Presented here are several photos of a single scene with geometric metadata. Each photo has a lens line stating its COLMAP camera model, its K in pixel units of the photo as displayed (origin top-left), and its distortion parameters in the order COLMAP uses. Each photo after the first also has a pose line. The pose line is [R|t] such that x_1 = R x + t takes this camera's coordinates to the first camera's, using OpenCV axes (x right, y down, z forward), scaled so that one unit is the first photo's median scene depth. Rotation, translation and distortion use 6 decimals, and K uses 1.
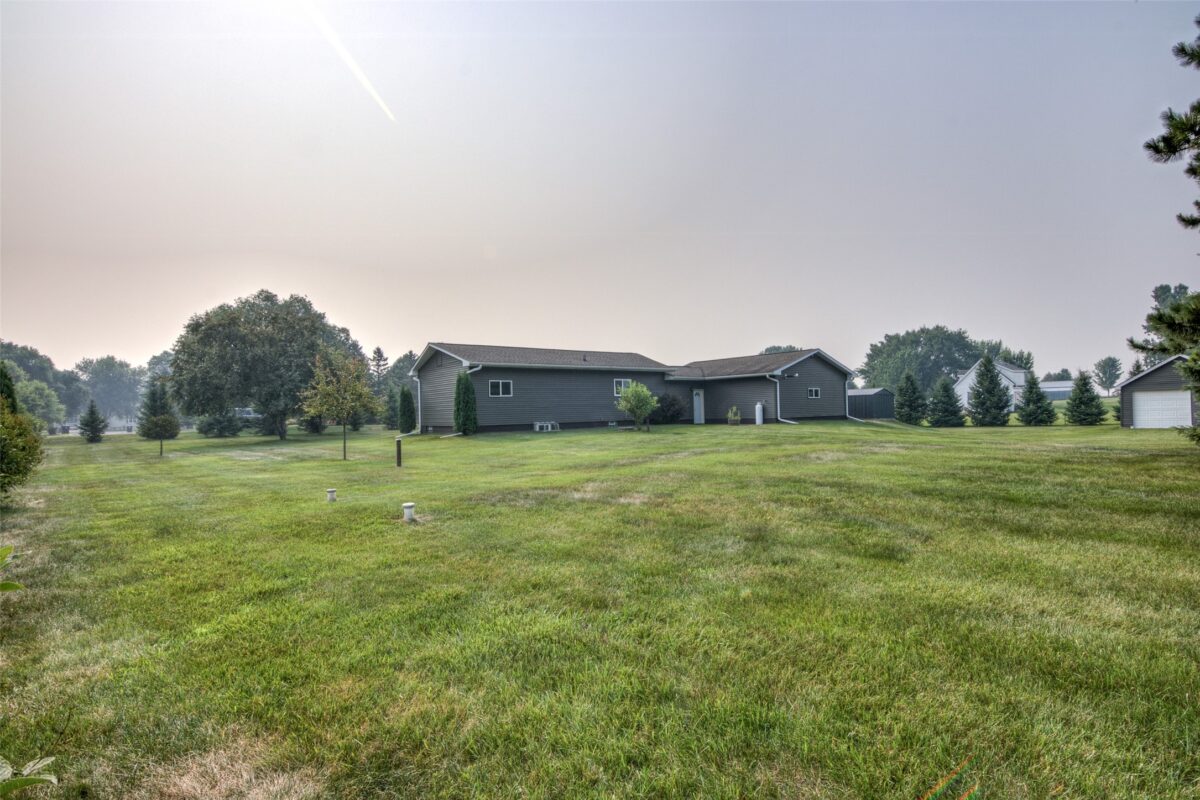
lens RADIAL K [[605.1, 0, 596.5], [0, 605.1, 400.5], [0, 0, 1]] dist [-0.009476, -0.005251]
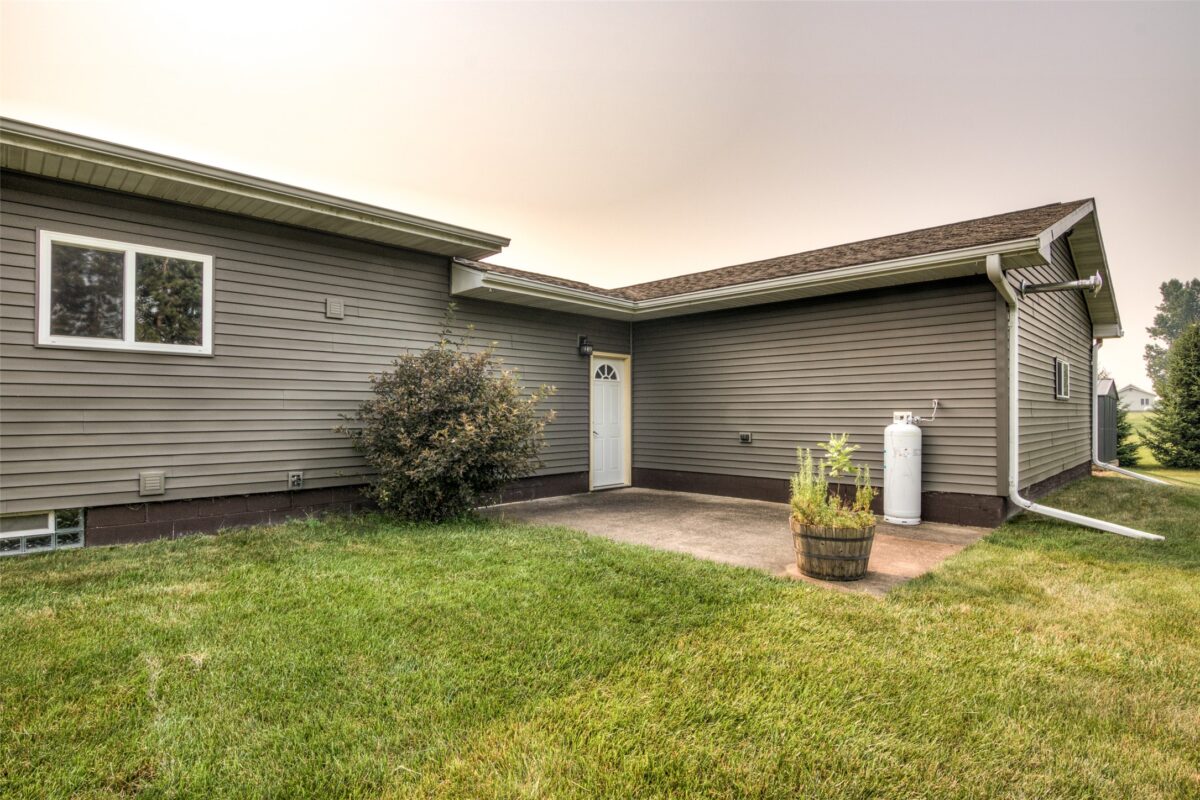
lens RADIAL K [[605.1, 0, 595.0], [0, 605.1, 406.3], [0, 0, 1]] dist [-0.009476, -0.005251]
pose [[0.992244, 0.025895, 0.121580, 0.133213], [-0.026704, 0.999631, 0.005030, 0.002857], [-0.121405, -0.008238, 0.992569, 0.757103]]
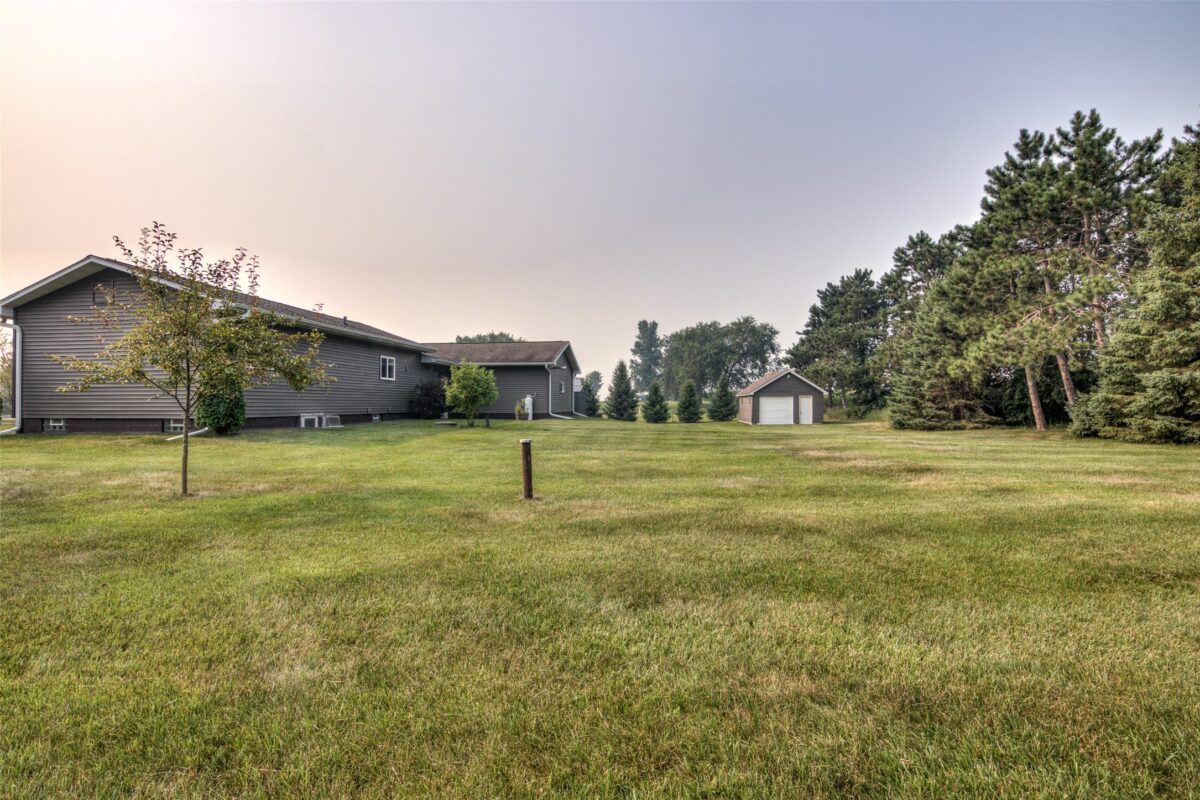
lens RADIAL K [[605.1, 0, 606.5], [0, 605.1, 402.3], [0, 0, 1]] dist [-0.009476, -0.005251]
pose [[0.695780, 0.025560, 0.717800, -0.271911], [-0.029276, 0.999545, -0.007214, 0.015591], [-0.717658, -0.015995, 0.696212, 0.274912]]
